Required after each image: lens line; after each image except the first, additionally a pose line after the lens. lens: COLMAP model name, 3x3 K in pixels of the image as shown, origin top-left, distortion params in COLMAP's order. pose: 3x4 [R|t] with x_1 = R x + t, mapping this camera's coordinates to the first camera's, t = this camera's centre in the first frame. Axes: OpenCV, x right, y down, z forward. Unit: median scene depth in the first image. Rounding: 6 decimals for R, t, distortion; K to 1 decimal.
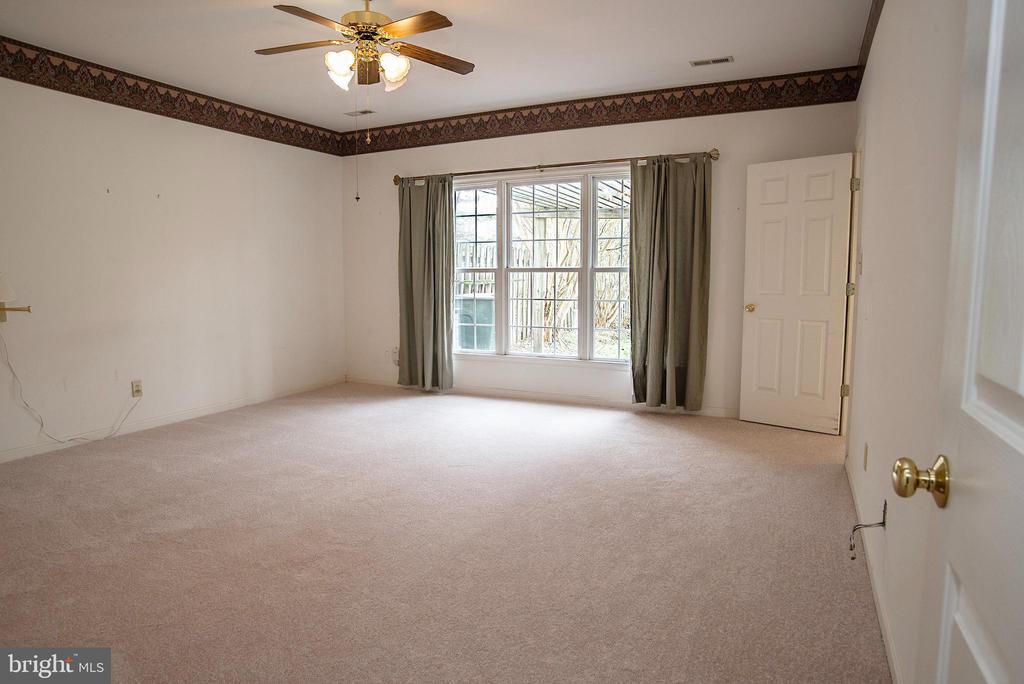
lens RADIAL K [[621.3, 0, 501.2], [0, 621.3, 341.6], [0, 0, 1]] dist [-0.096344, 0.054343]
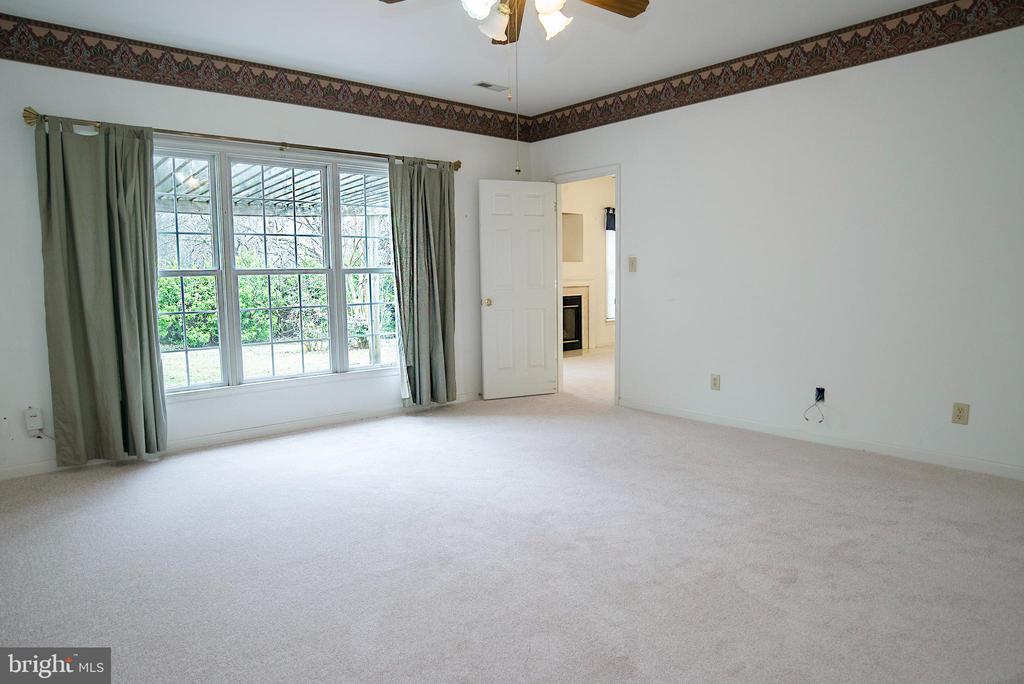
lens RADIAL K [[621.3, 0, 501.2], [0, 621.3, 341.6], [0, 0, 1]] dist [-0.096344, 0.054343]
pose [[0.397662, -0.099581, 0.912112, -0.612399], [0.109827, 0.992112, 0.060433, -0.045204], [-0.910935, 0.076143, 0.405462, 0.456307]]
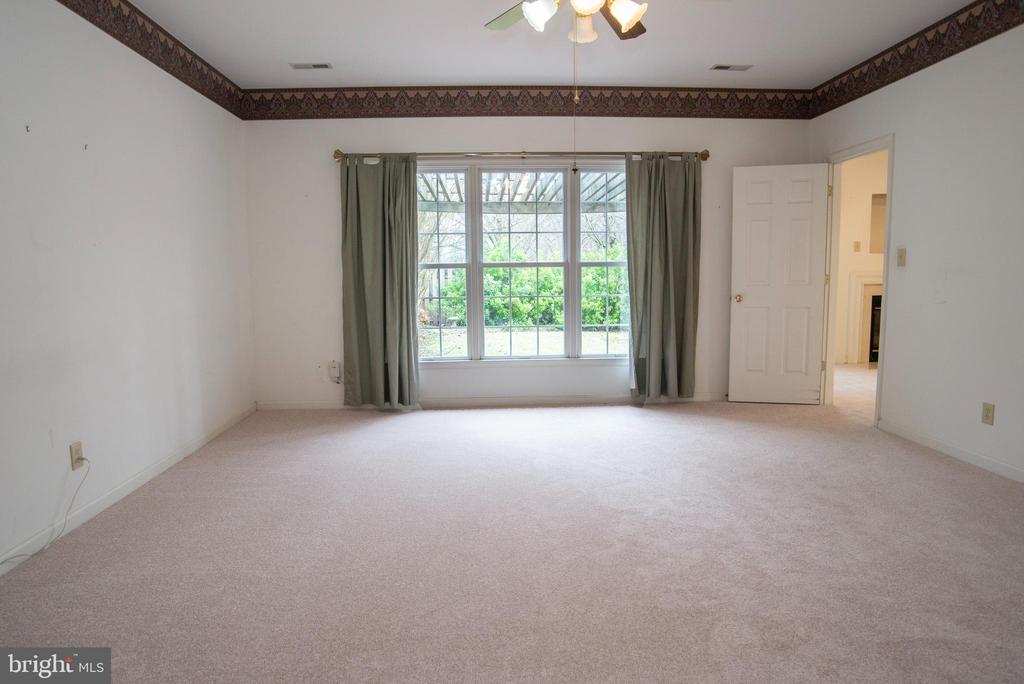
lens RADIAL K [[621.3, 0, 501.2], [0, 621.3, 341.6], [0, 0, 1]] dist [-0.096344, 0.054343]
pose [[0.874557, -0.061891, 0.480957, -0.452047], [0.061032, 0.997983, 0.017447, -0.020564], [-0.481067, 0.014096, 0.876570, 0.221172]]
